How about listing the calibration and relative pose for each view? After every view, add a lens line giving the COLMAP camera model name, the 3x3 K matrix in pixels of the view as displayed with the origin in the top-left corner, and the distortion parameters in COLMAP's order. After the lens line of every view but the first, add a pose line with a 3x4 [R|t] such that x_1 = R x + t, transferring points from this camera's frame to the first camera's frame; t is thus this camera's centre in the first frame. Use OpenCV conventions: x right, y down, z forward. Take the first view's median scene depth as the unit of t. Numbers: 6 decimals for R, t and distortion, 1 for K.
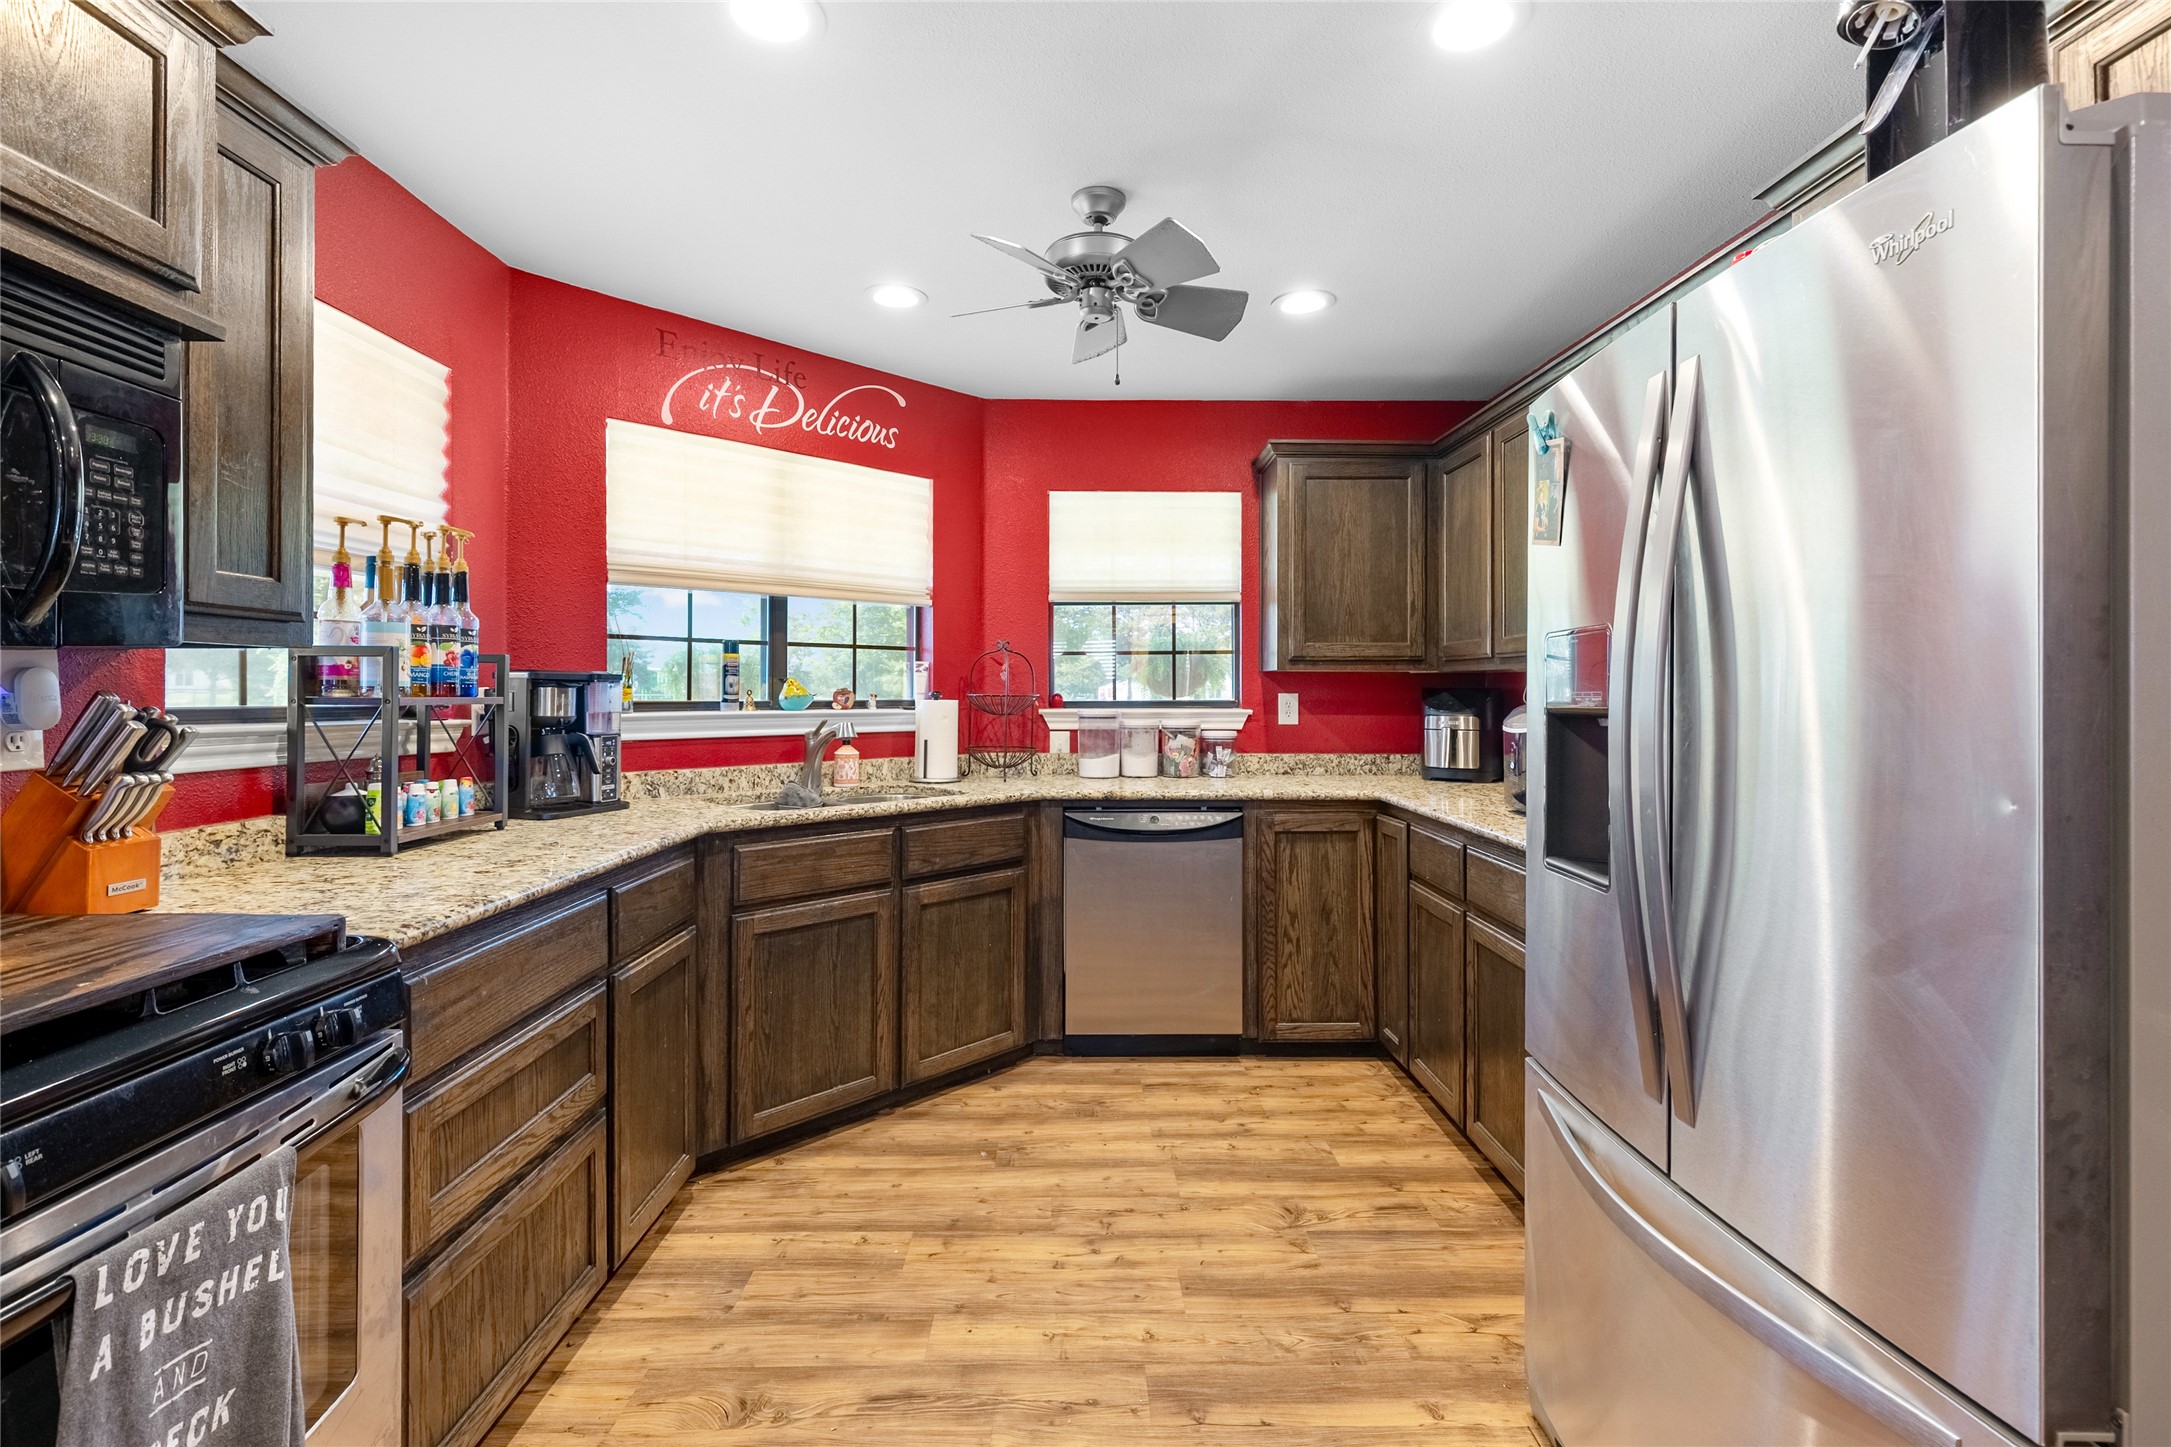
lens RADIAL K [[971.0, 0, 1089.3], [0, 971.0, 707.9], [0, 0, 1]] dist [0.006203, -0.002094]
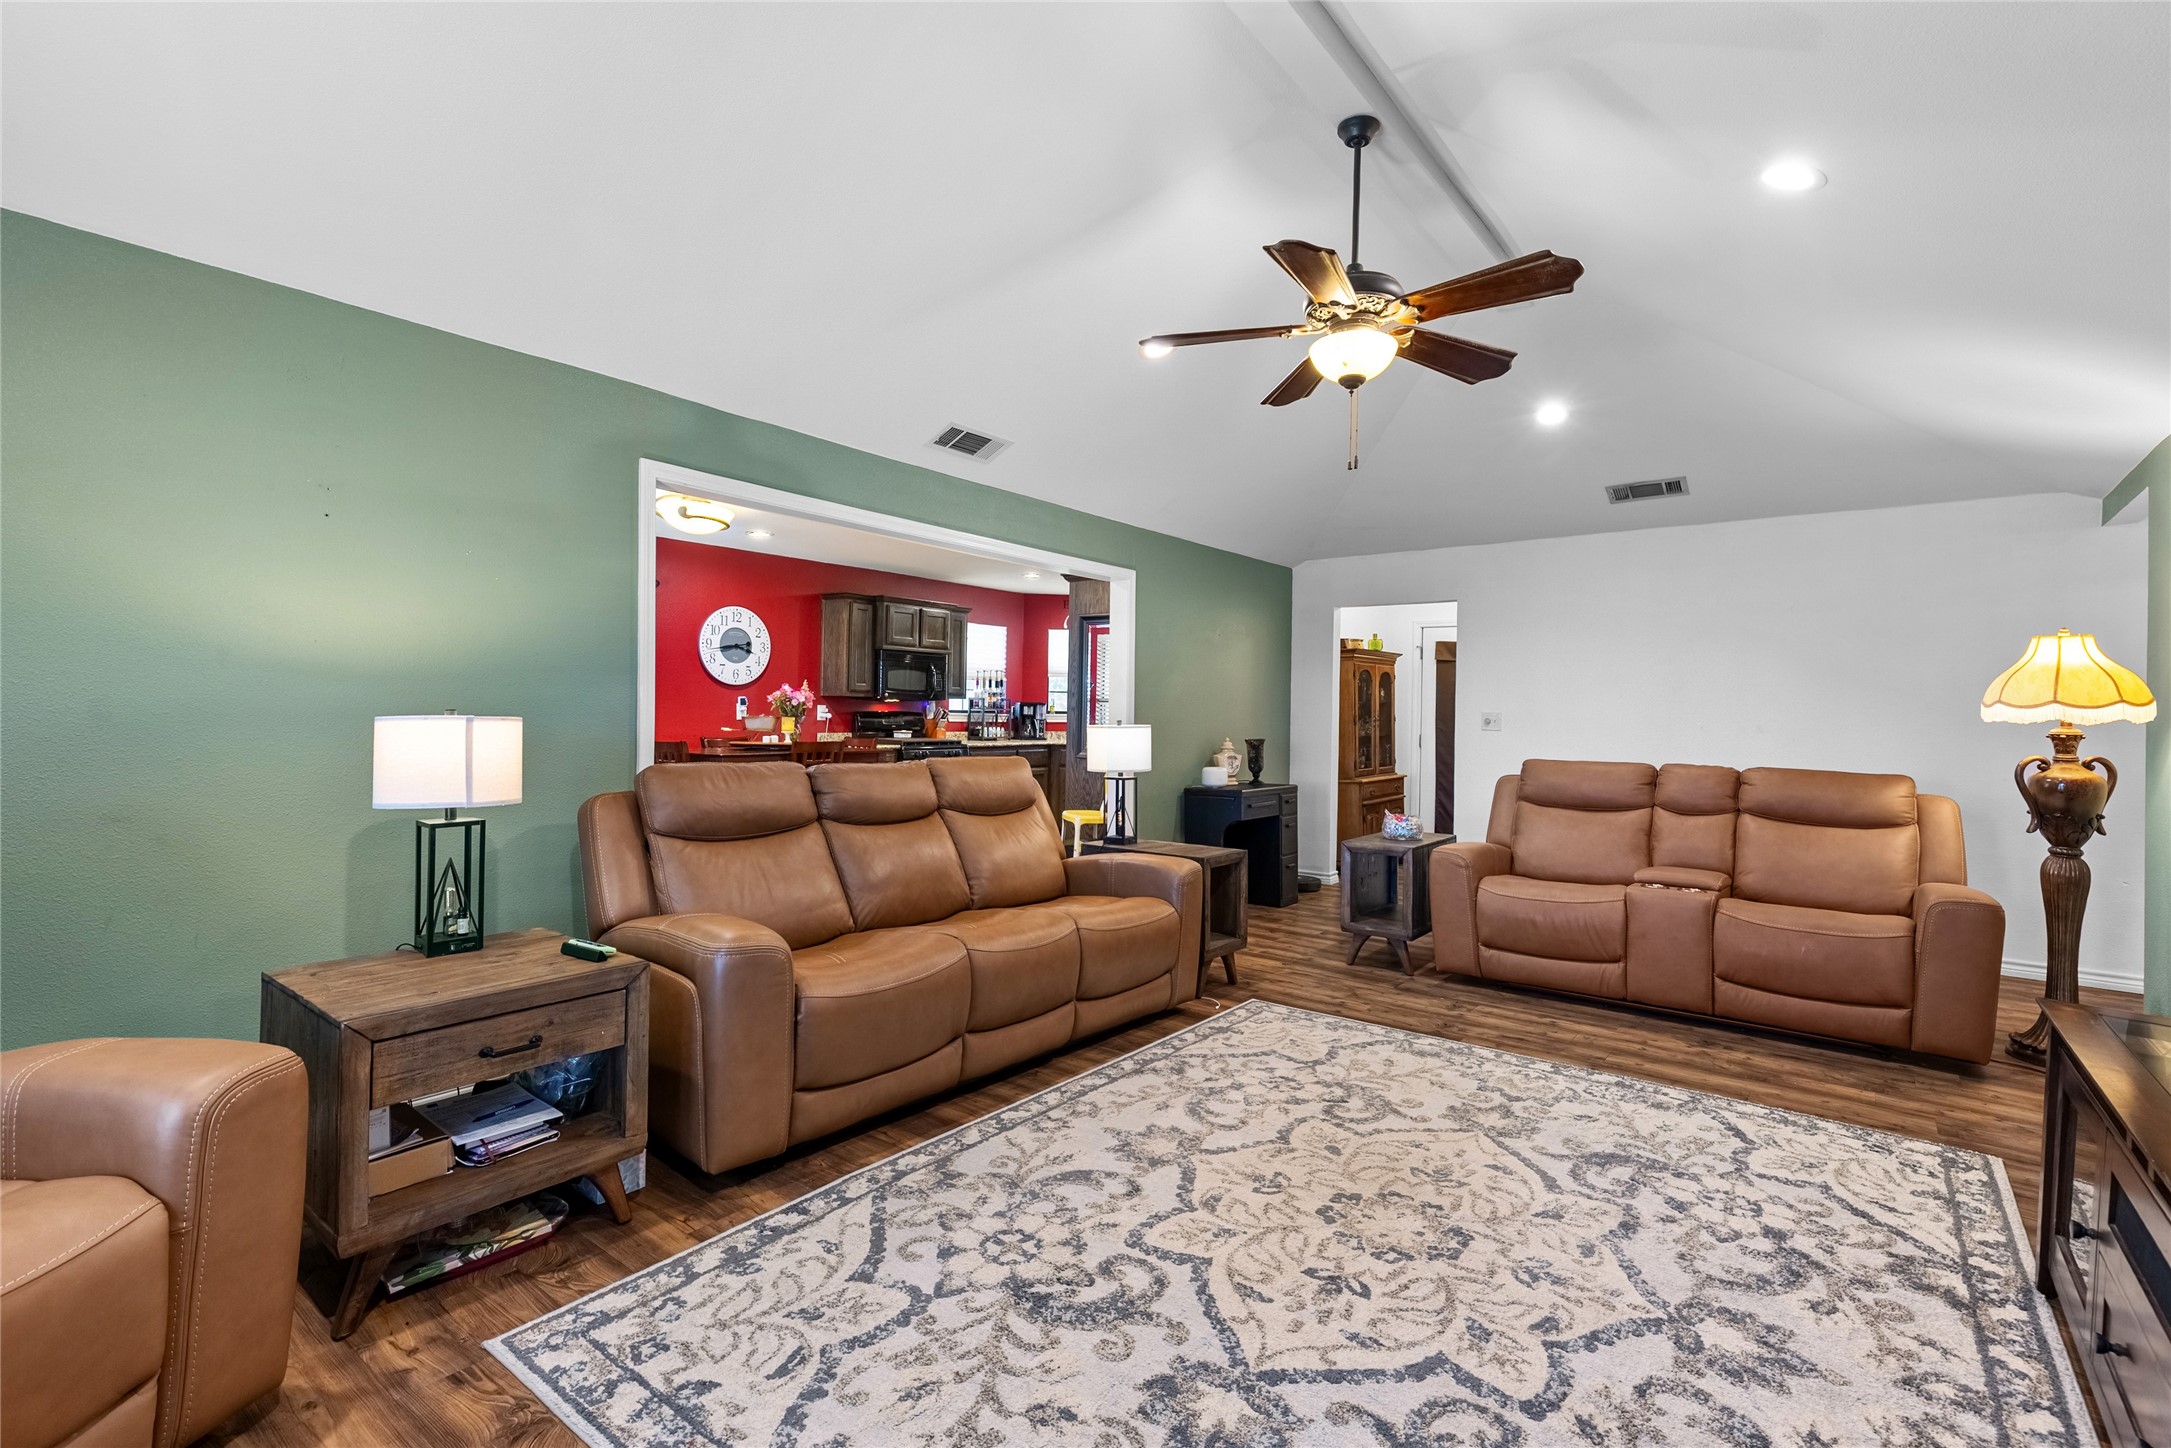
lens RADIAL K [[971.0, 0, 1084.6], [0, 971.0, 710.2], [0, 0, 1]] dist [0.006203, -0.002094]
pose [[0.771040, 0.020138, -0.636468, 1.660972], [-0.028712, 0.999583, -0.003155, -0.000763], [0.636139, 0.020706, 0.771296, -1.453586]]
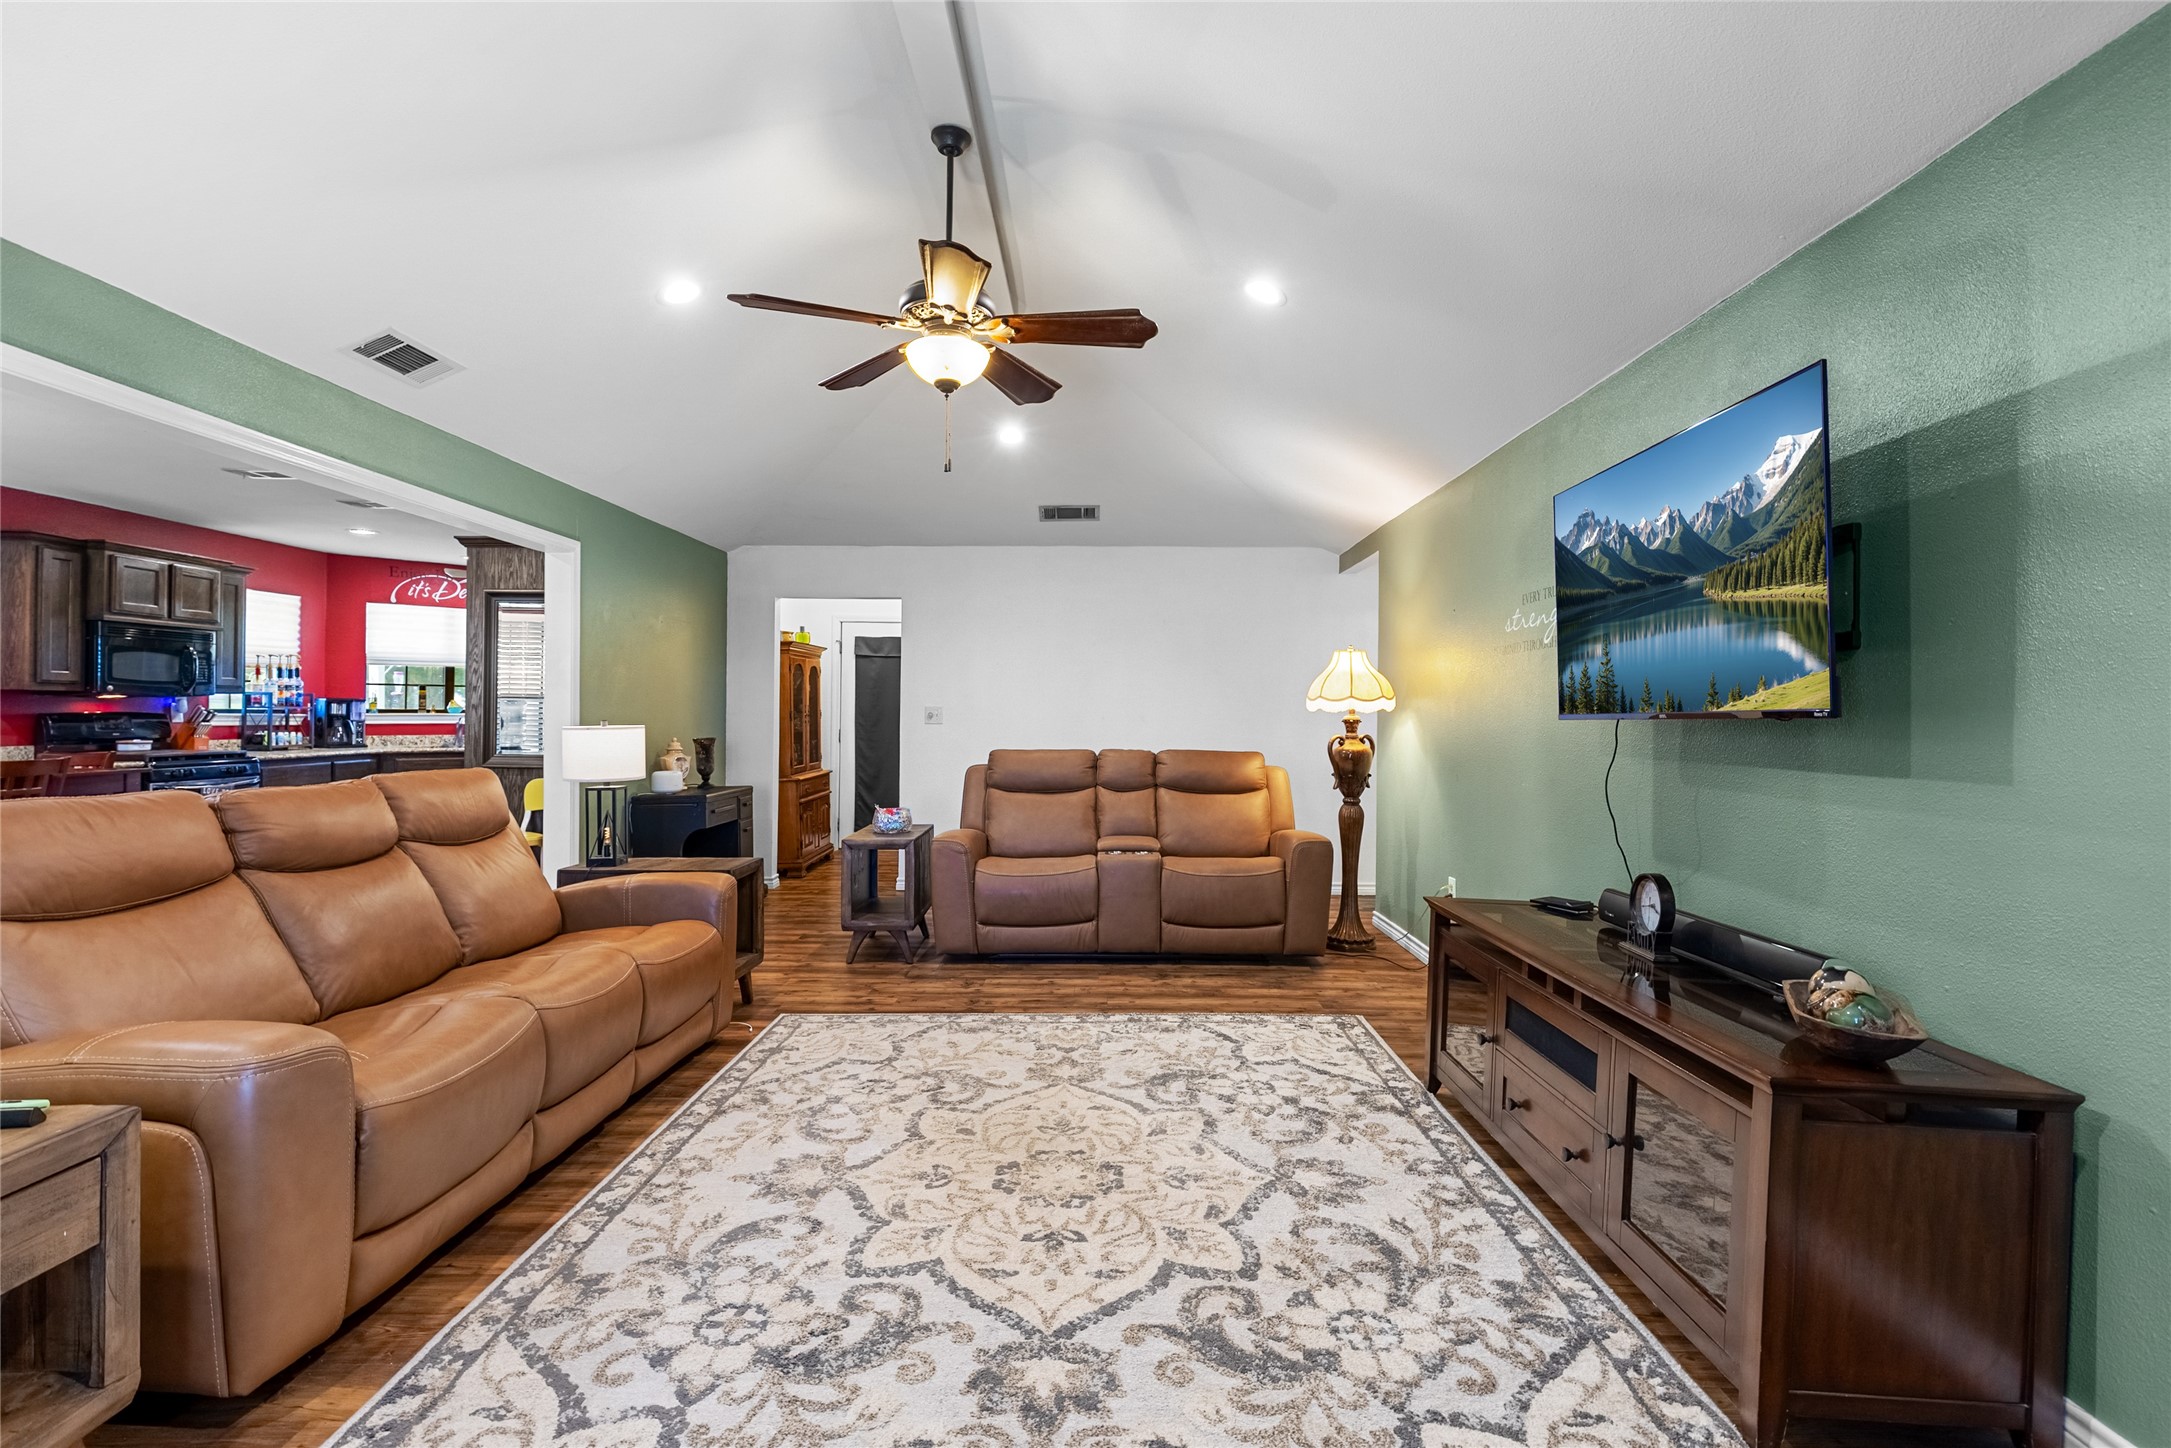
lens RADIAL K [[1018.6, 0, 1076.3], [0, 1018.6, 718.2], [0, 0, 1]] dist [0.005195, -0.001747]
pose [[0.999202, 0.013818, -0.037465, 1.422470], [-0.013967, 0.999895, -0.003737, 0.002268], [0.037409, 0.004257, 0.999291, -1.573248]]
